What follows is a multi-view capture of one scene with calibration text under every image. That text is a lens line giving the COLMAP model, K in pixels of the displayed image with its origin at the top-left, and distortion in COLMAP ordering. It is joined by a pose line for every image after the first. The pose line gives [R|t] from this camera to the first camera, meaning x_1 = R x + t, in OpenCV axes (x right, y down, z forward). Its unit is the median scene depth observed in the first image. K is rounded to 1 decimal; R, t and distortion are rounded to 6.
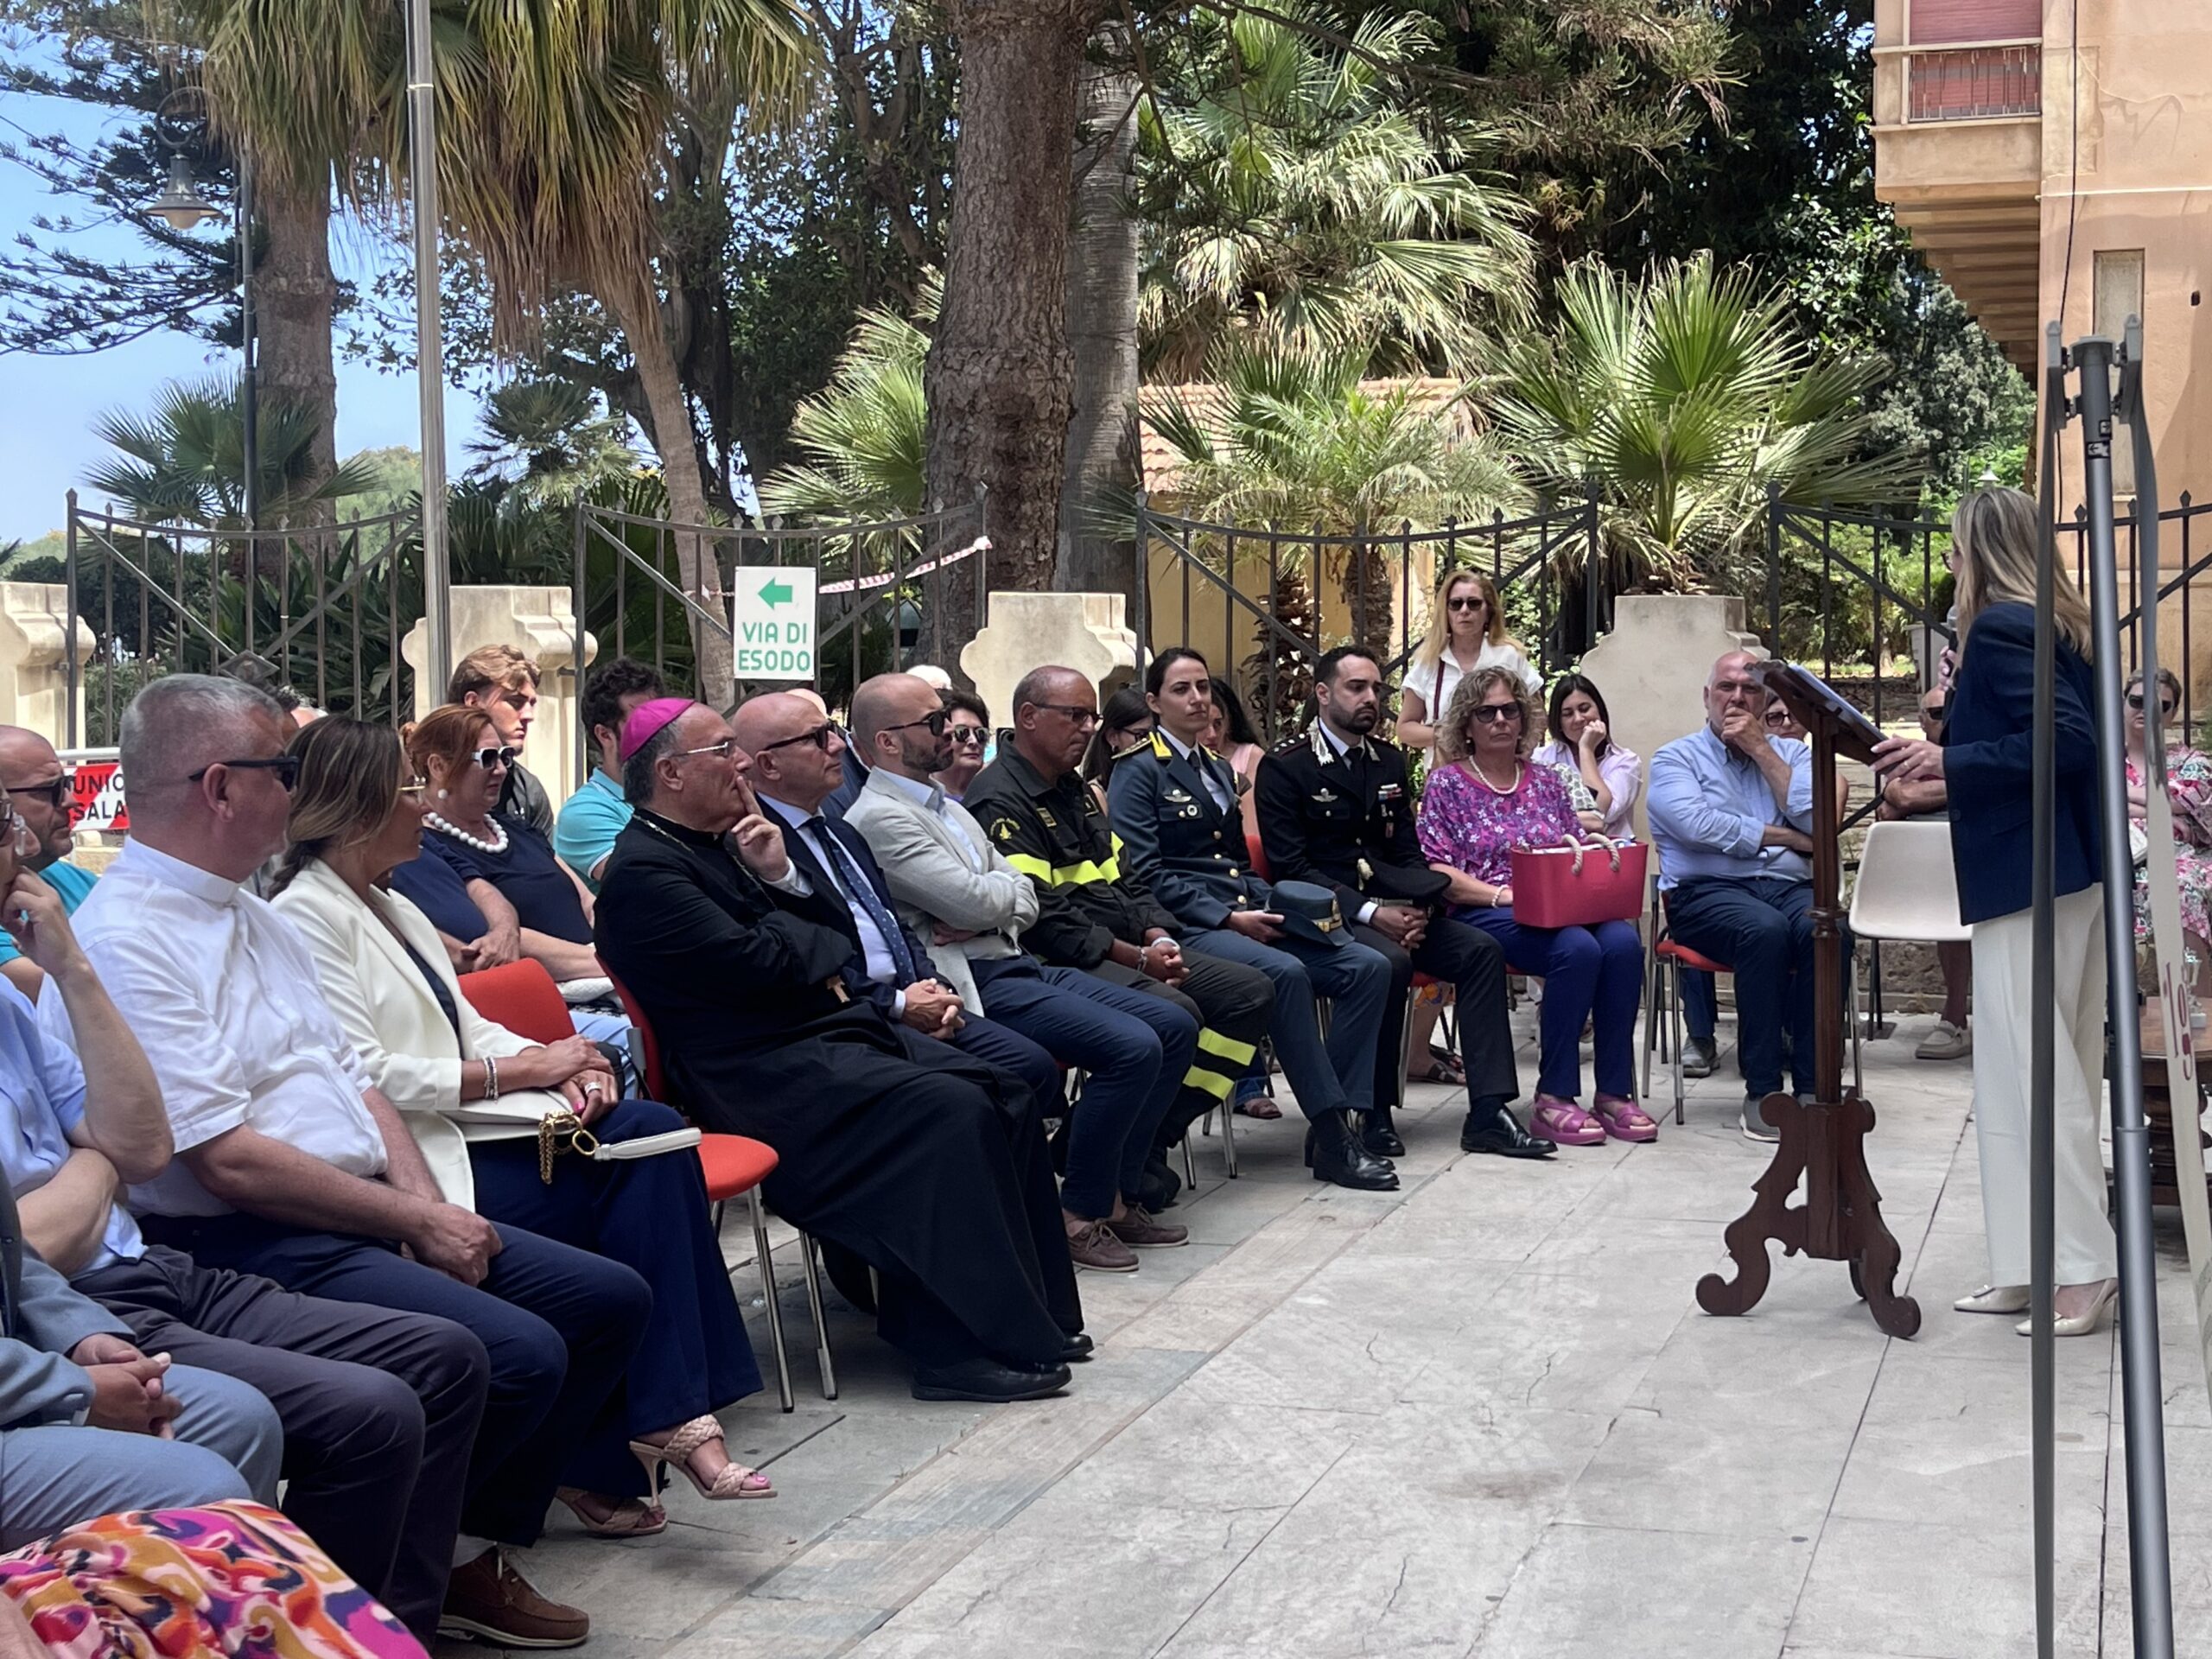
lens RADIAL K [[3125.3, 0, 1104.5], [0, 3125.3, 813.2], [0, 0, 1]] dist [0.040584, 0.000000]
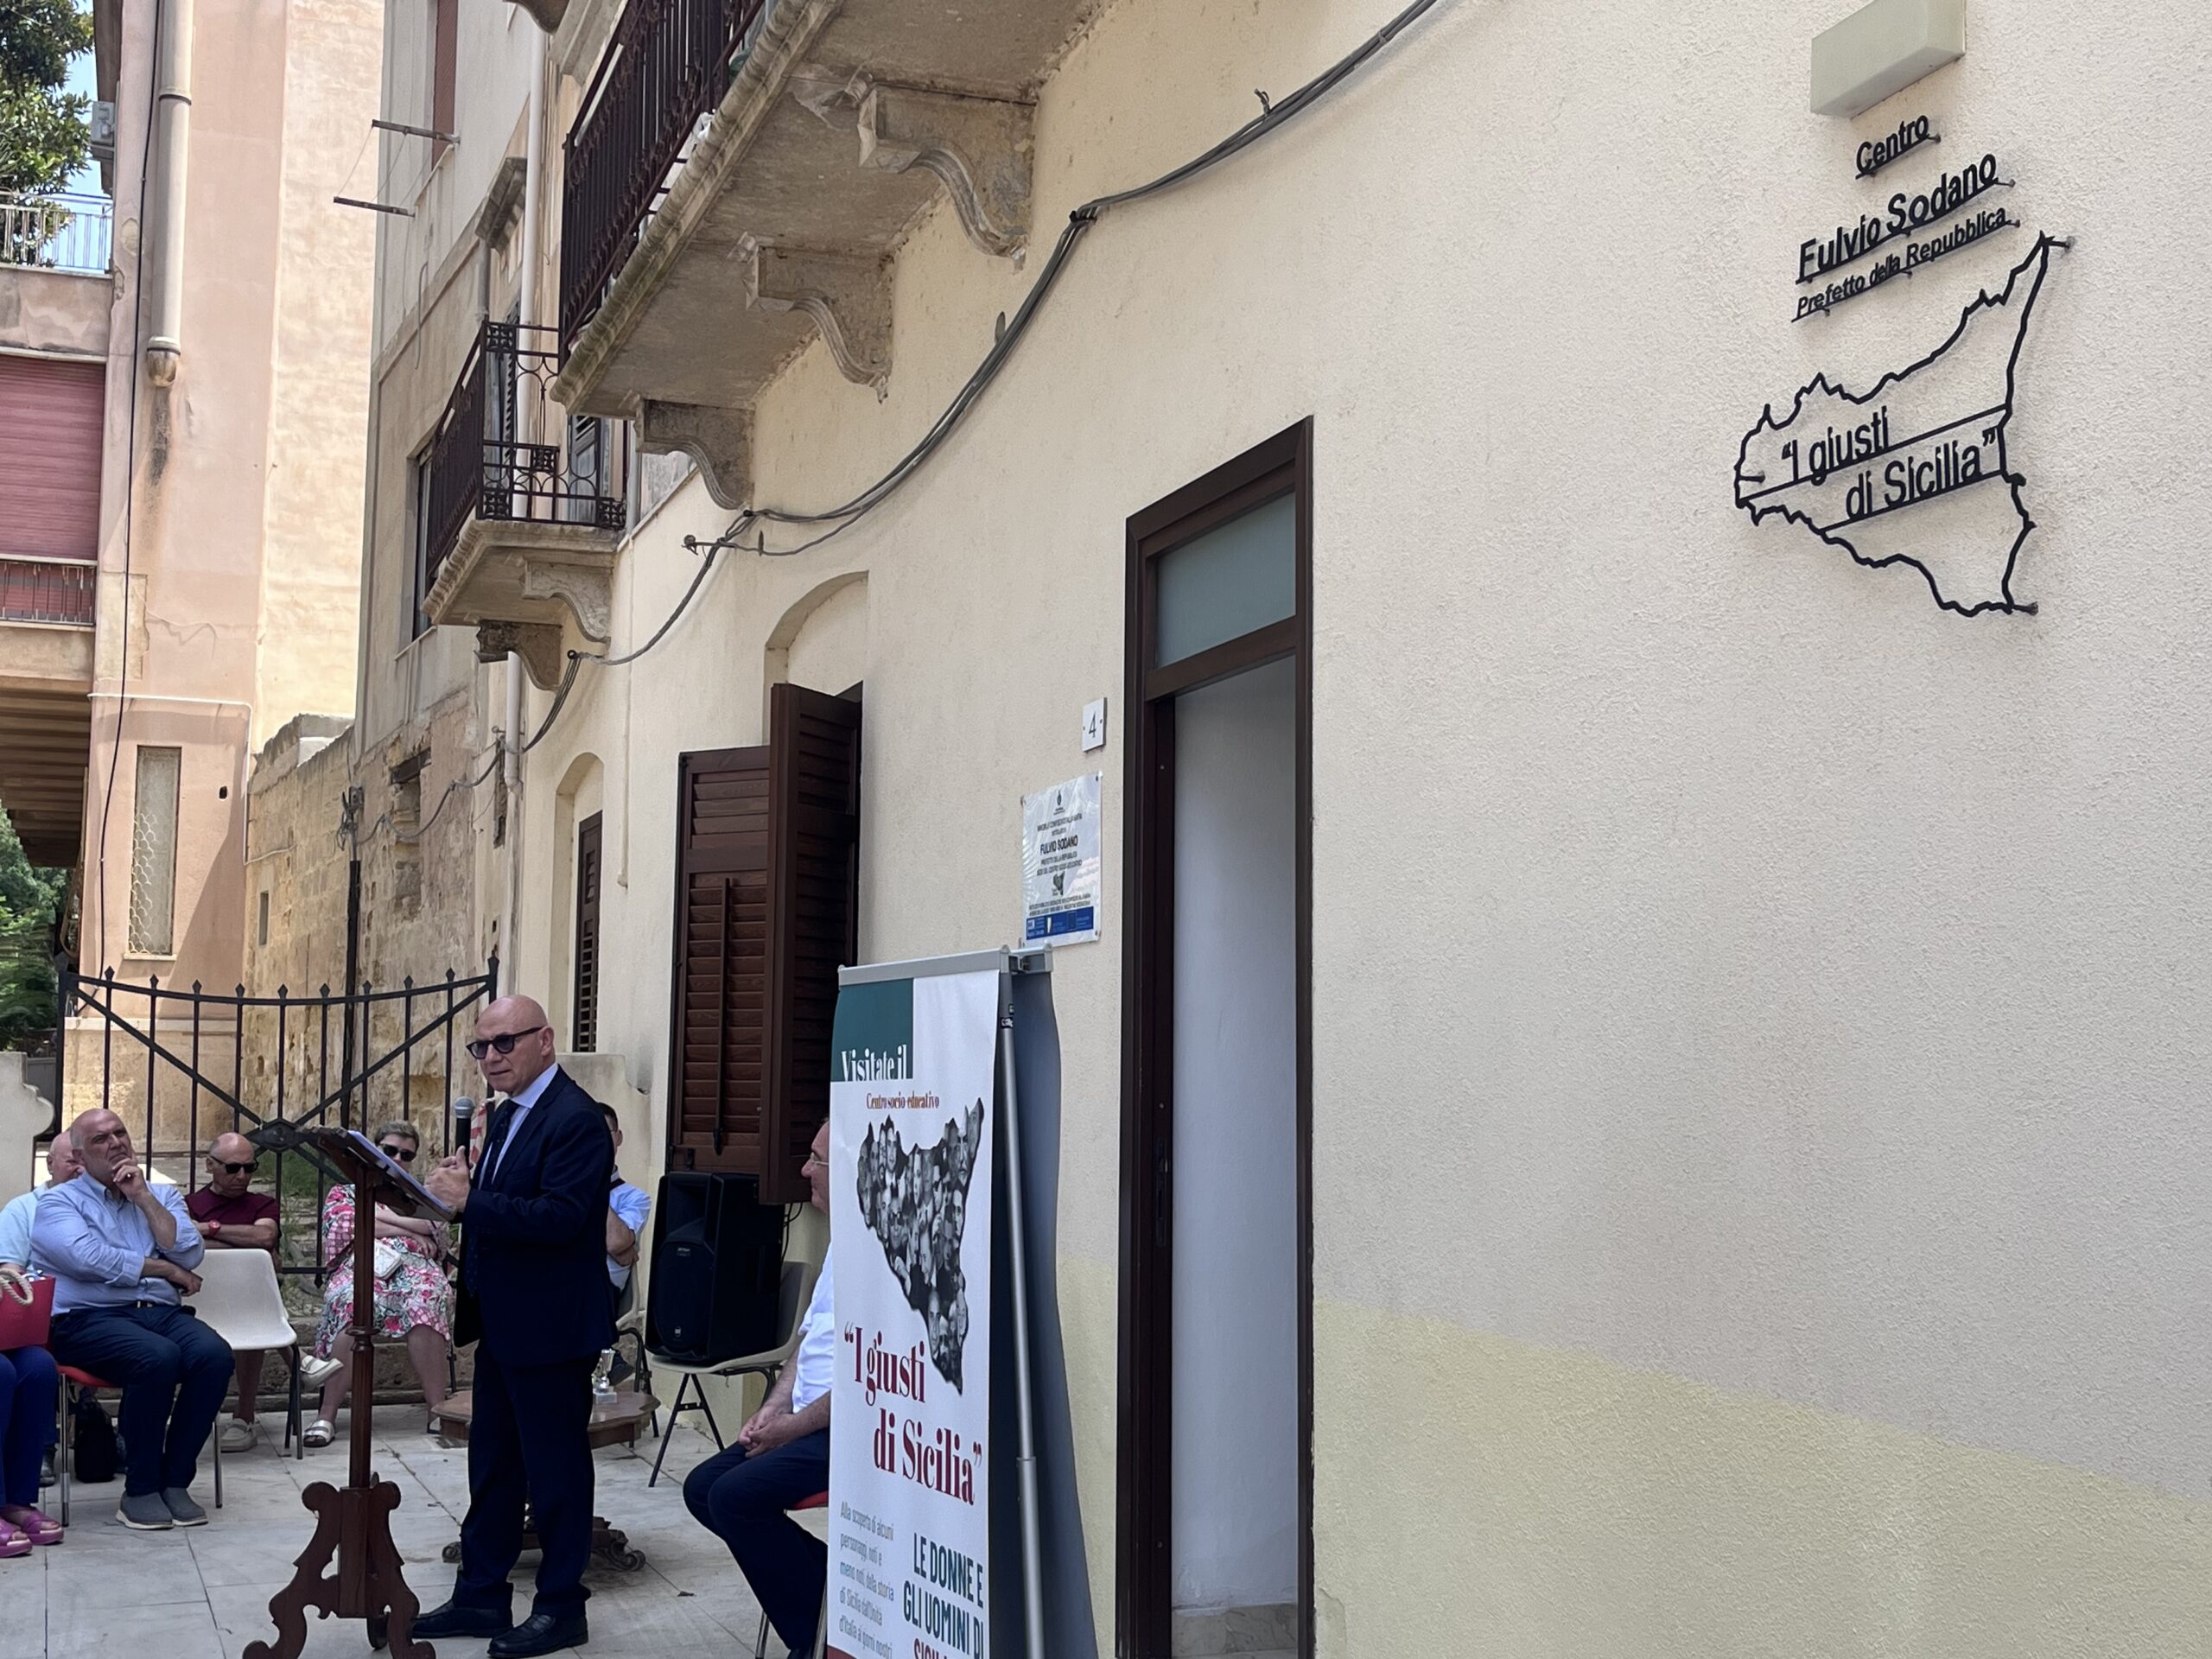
lens RADIAL K [[2755.3, 0, 1119.0], [0, 2755.3, 851.2], [0, 0, 1]] dist [0.011202, 0.000000]
pose [[0.773330, 0.062000, 0.630965, -0.134427], [0.023354, 0.991746, -0.126074, -0.006695], [-0.633573, 0.112233, 0.765499, -0.028183]]
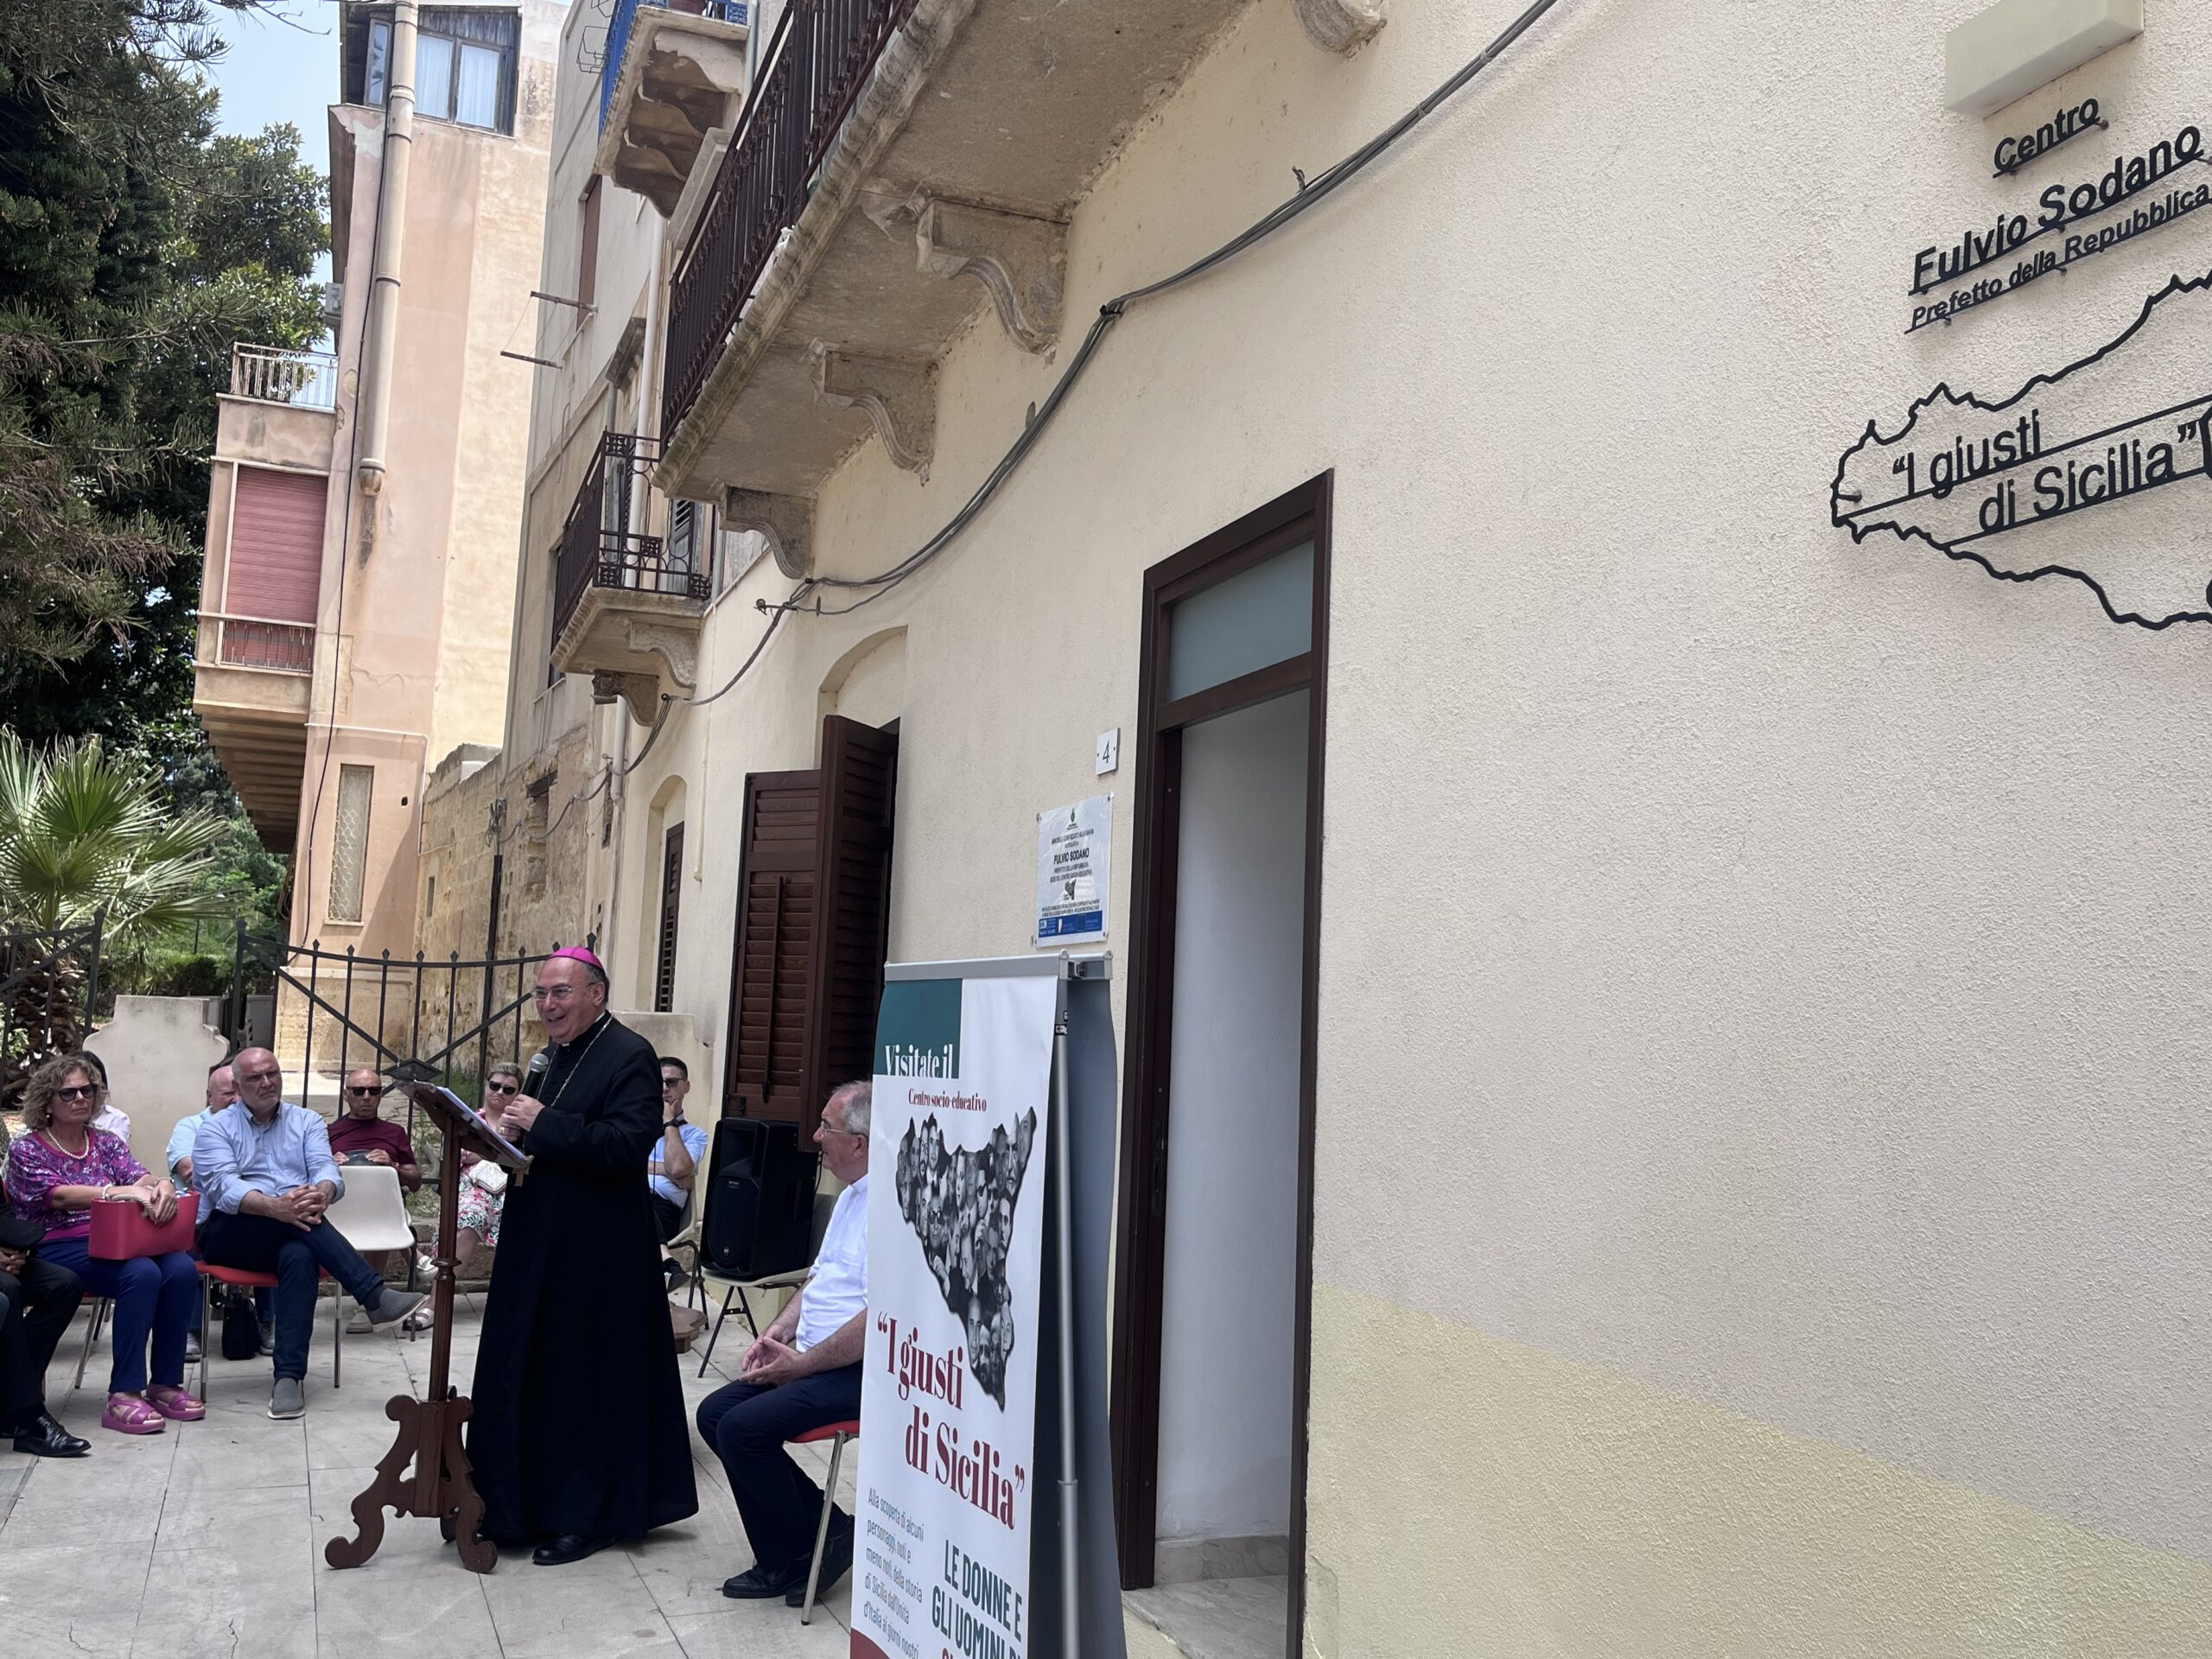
lens RADIAL K [[1979.6, 0, 1105.9], [0, 1979.6, 844.9], [0, 0, 1]] dist [0.003999, 0.006019]
pose [[0.757477, 0.095864, 0.645786, -0.077798], [-0.007467, 0.990368, -0.138257, -0.018812], [-0.652819, 0.099904, 0.750897, 0.064368]]
